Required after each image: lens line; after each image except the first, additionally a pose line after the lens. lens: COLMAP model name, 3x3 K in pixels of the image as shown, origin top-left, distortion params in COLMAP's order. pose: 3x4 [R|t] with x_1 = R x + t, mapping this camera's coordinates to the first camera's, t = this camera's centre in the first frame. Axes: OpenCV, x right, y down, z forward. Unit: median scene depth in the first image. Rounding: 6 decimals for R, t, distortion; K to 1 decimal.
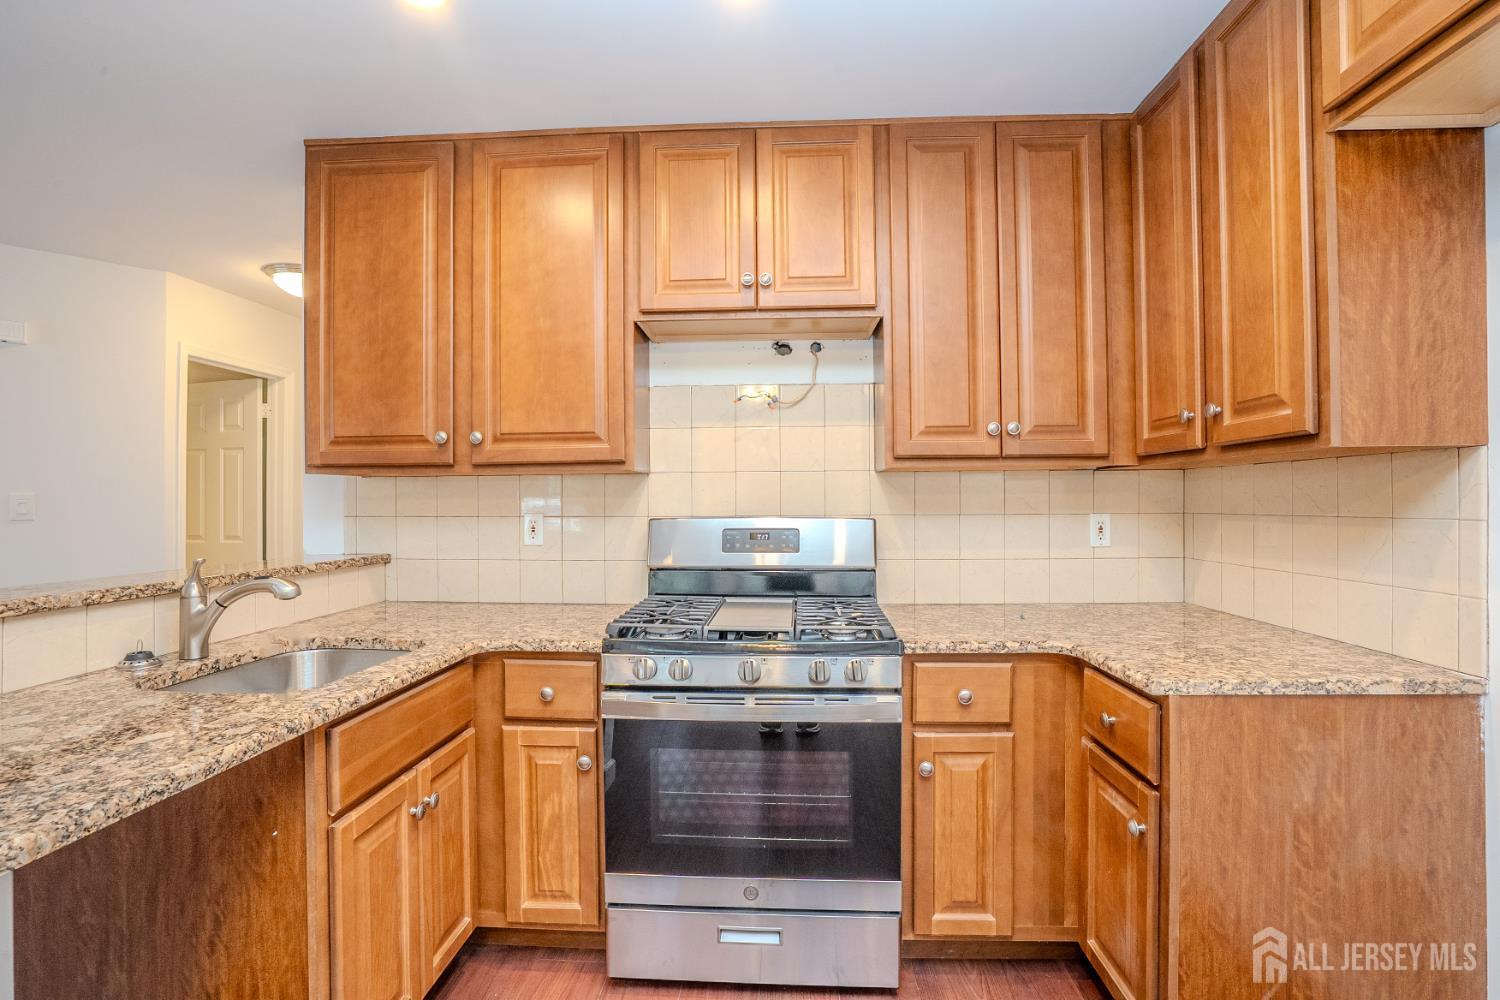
lens RADIAL K [[689.5, 0, 750.8], [0, 689.5, 500.6], [0, 0, 1]] dist [-0.057839, 0.021003]
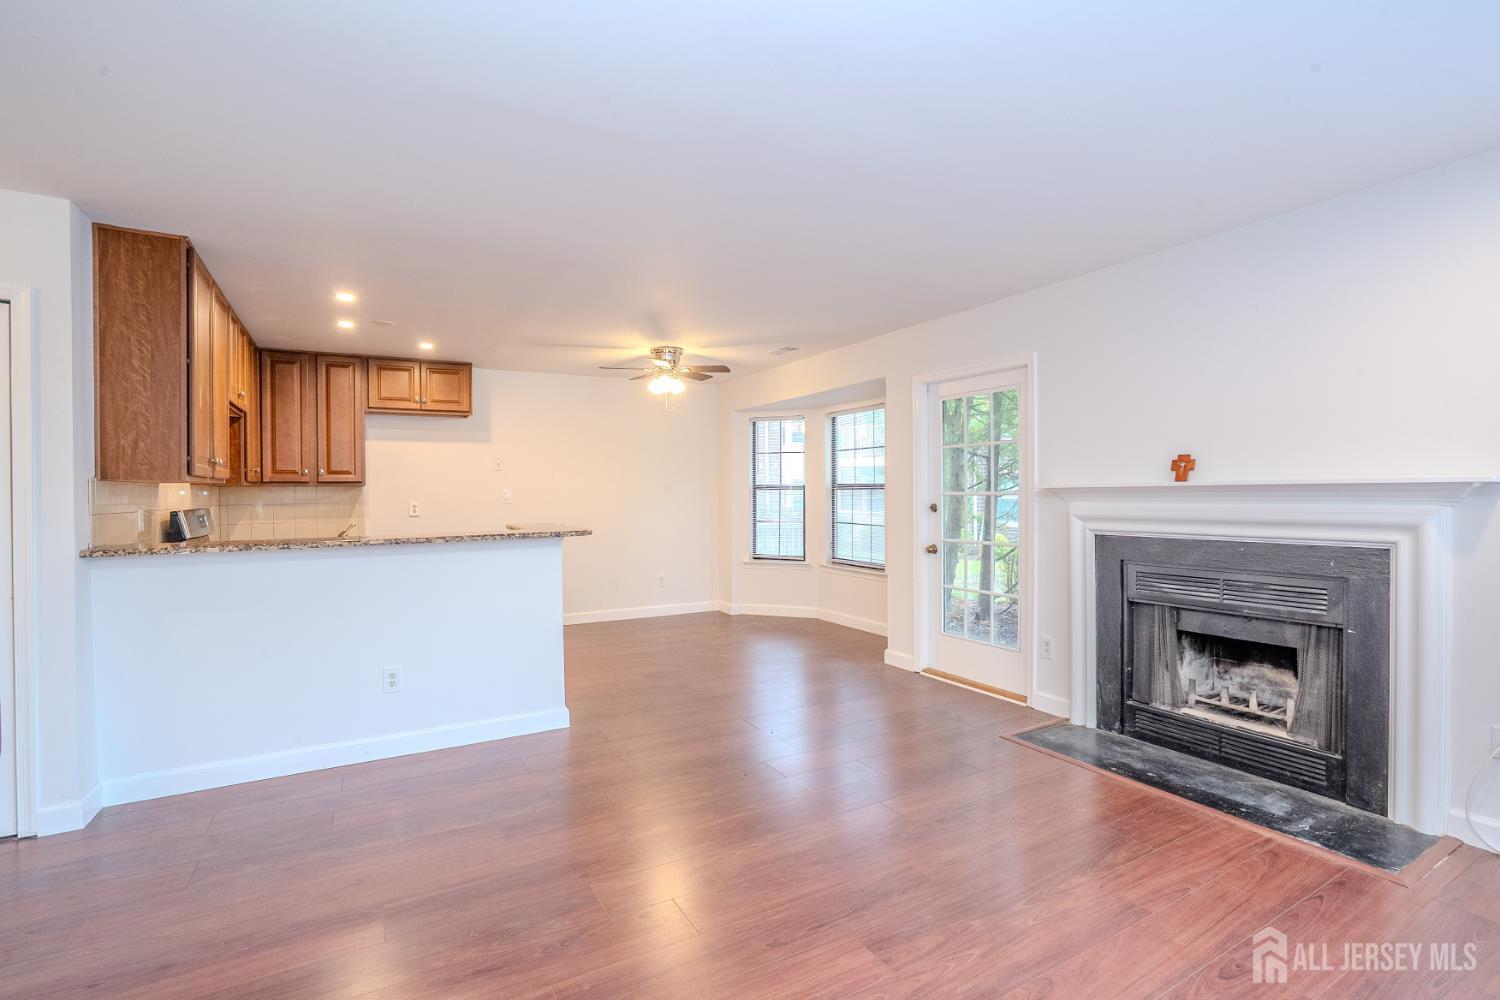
lens RADIAL K [[689.5, 0, 748.3], [0, 689.5, 500.9], [0, 0, 1]] dist [-0.057839, 0.021003]
pose [[-0.542272, -0.000866, 0.840203, -2.915788], [0.010547, 0.999914, 0.007838, 0.004141], [-0.840137, 0.013112, -0.542216, 0.935120]]
